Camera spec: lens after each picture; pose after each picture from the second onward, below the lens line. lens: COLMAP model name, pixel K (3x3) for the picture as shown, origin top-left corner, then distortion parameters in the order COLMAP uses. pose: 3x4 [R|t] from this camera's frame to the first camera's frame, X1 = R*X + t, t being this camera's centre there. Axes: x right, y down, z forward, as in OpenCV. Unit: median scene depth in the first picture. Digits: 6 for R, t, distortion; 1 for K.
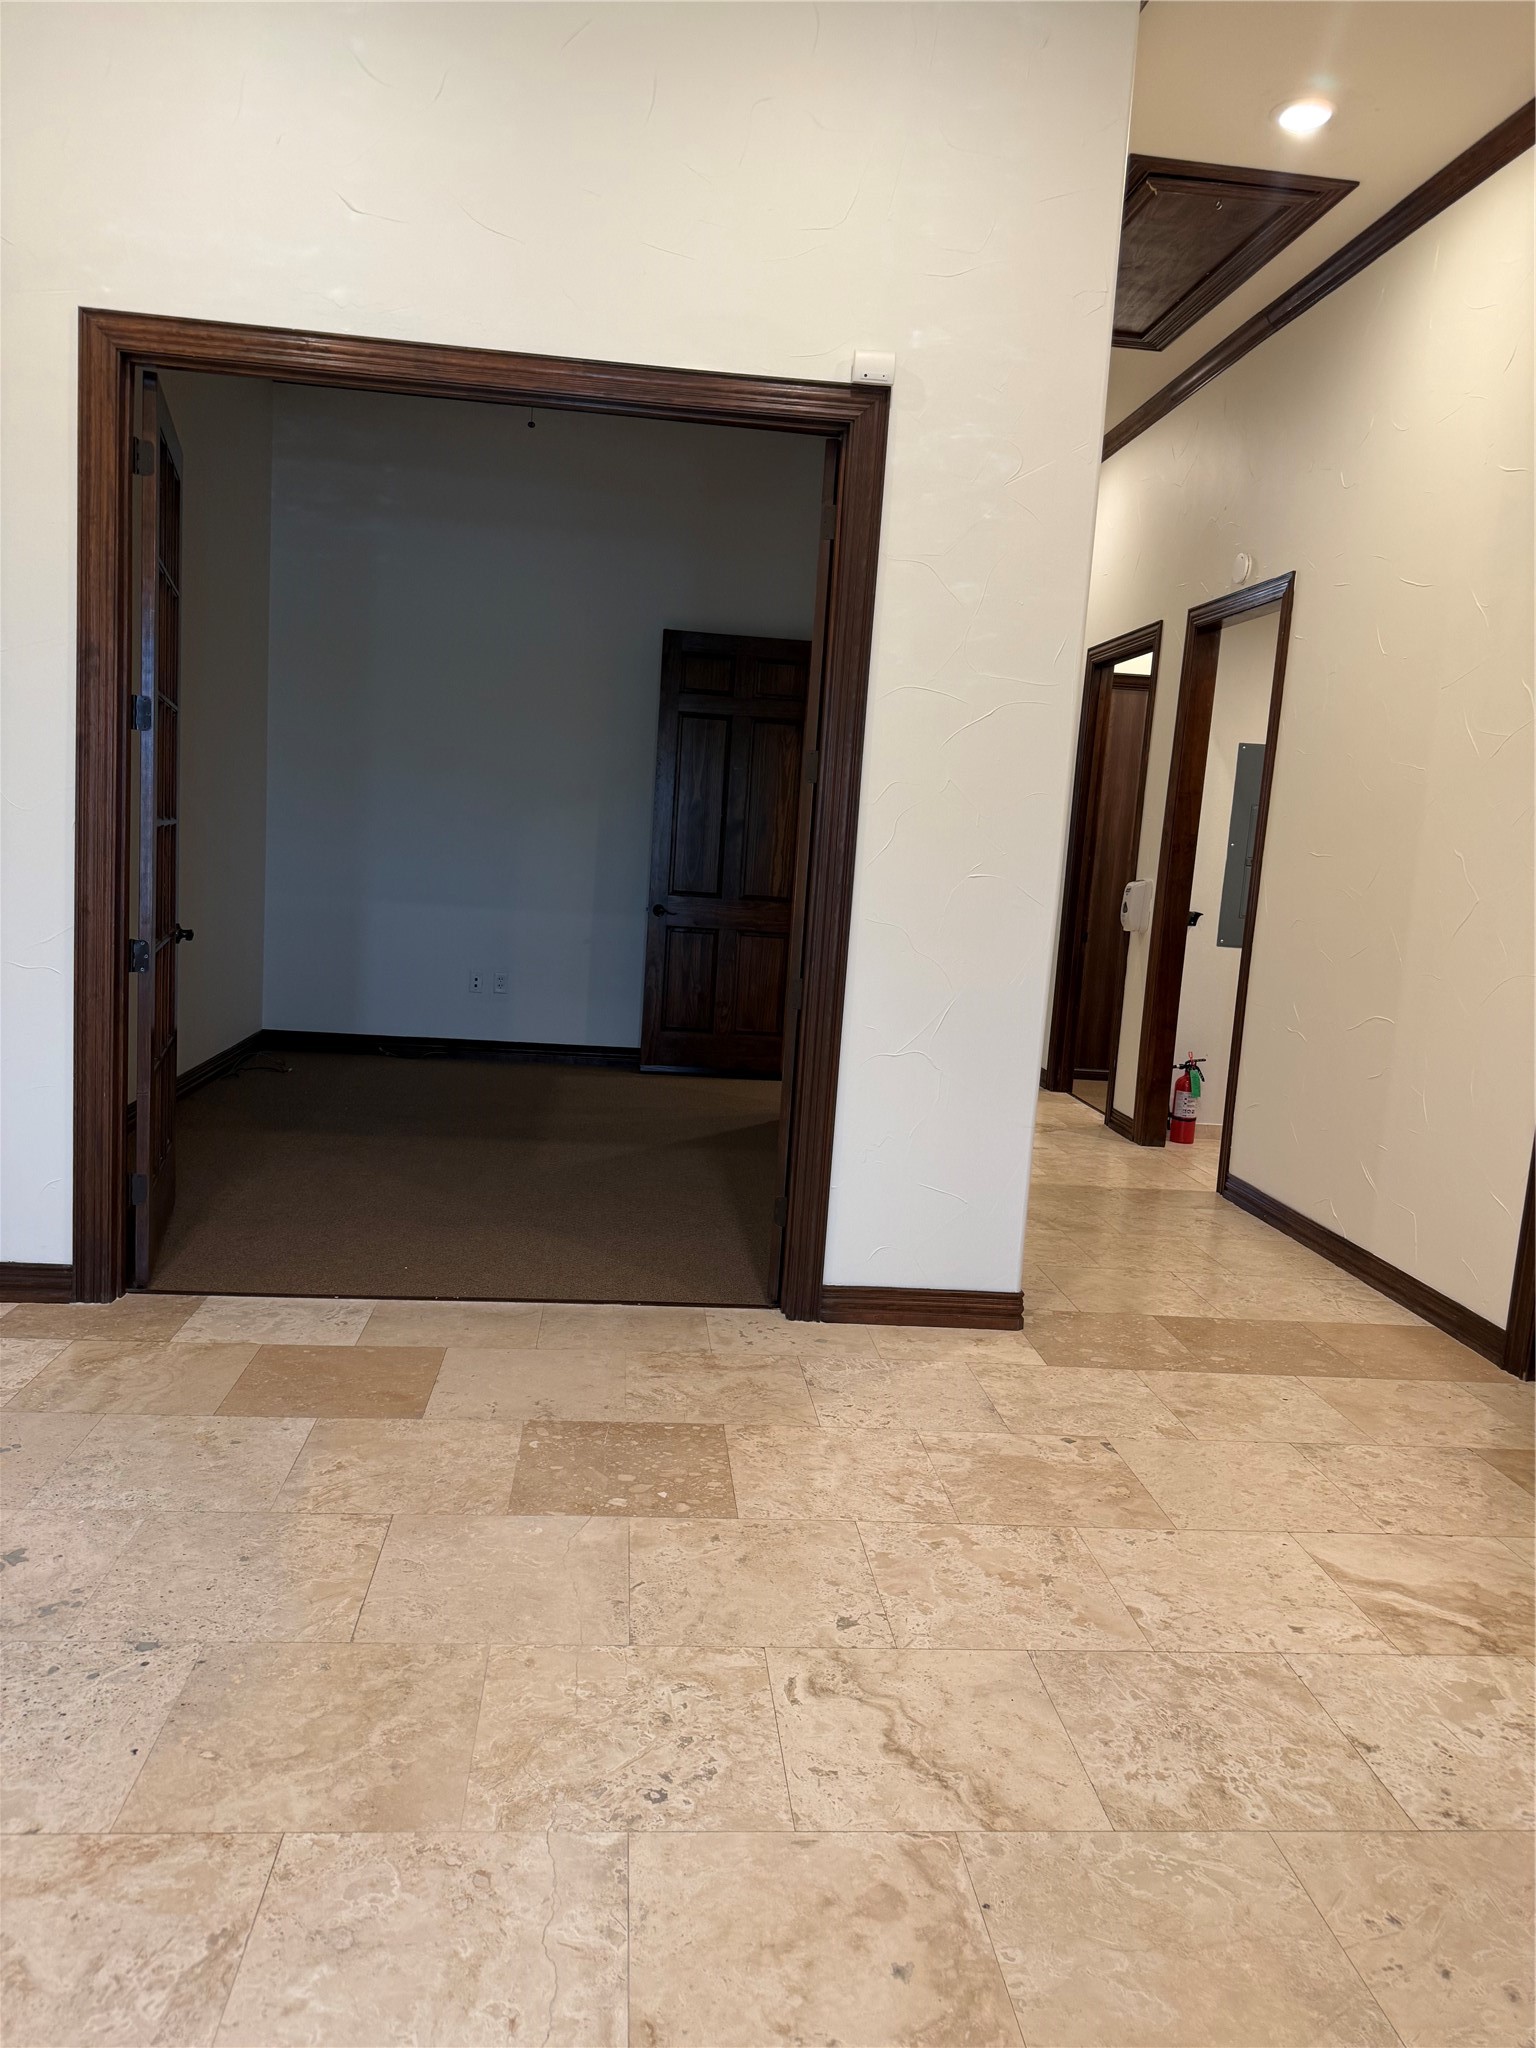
lens RADIAL K [[1434.3, 0, 773.0], [0, 1434.3, 1021.8], [0, 0, 1]] dist [0.046742, -0.058769]
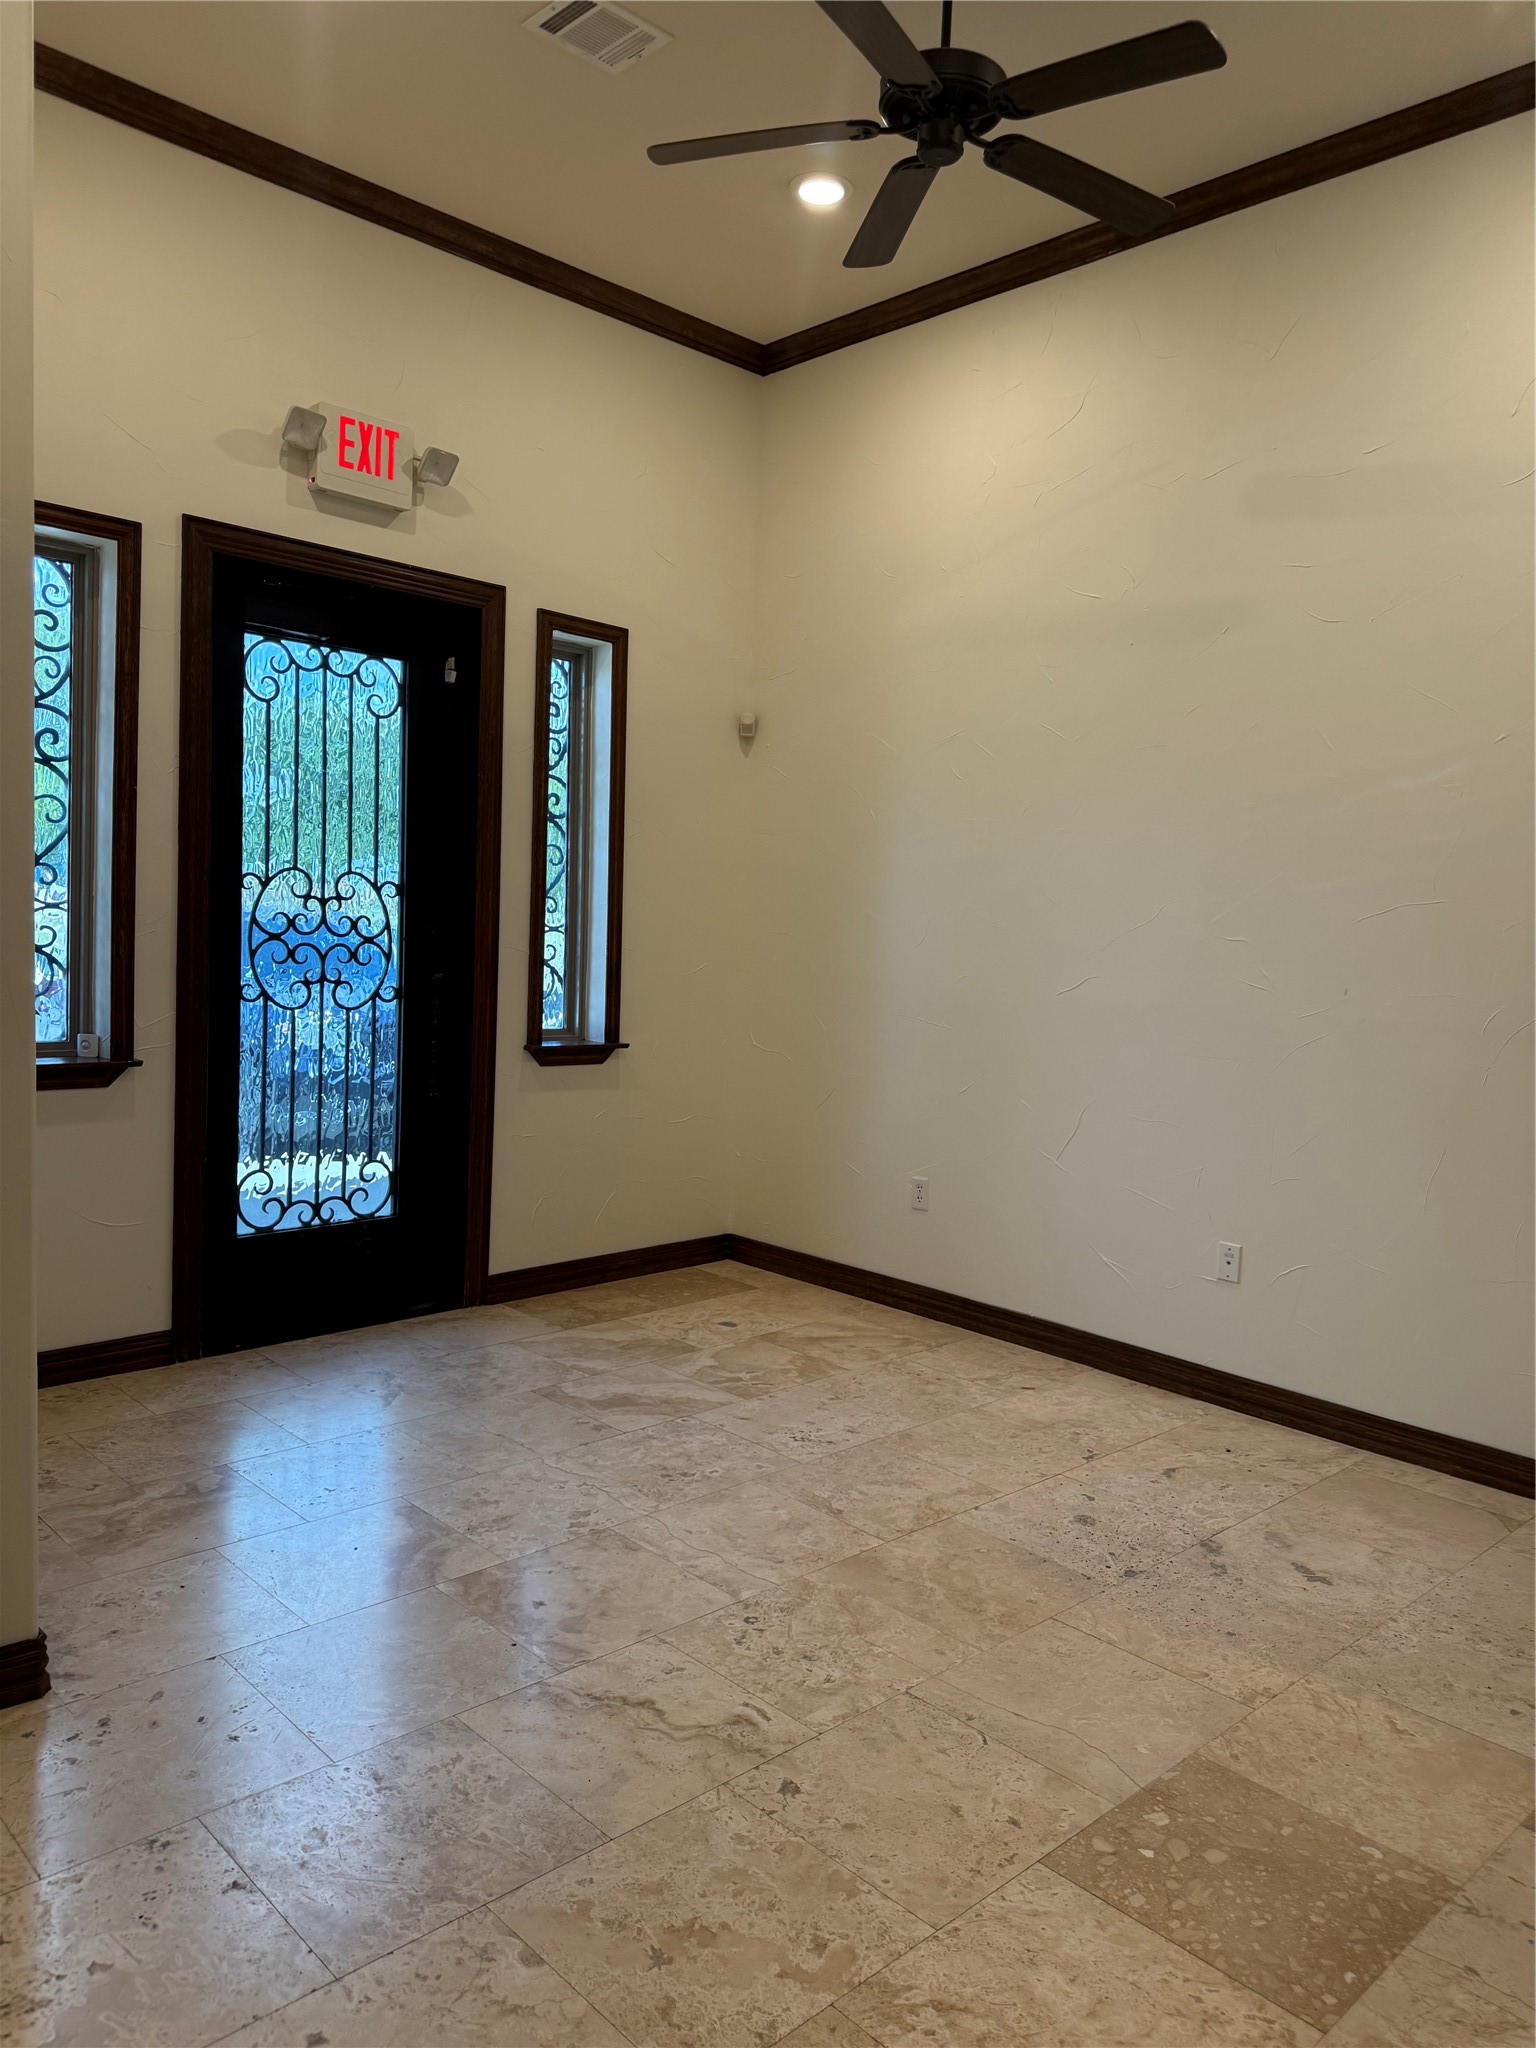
lens RADIAL K [[1450.7, 0, 768.0], [0, 1450.7, 1024.0], [0, 0, 1]] dist [0.001016, 0.001445]
pose [[-0.781023, -0.055461, -0.622035, 0.720212], [-0.172701, 0.976386, 0.129786, -0.198537], [0.600148, 0.208792, -0.772158, 1.727687]]
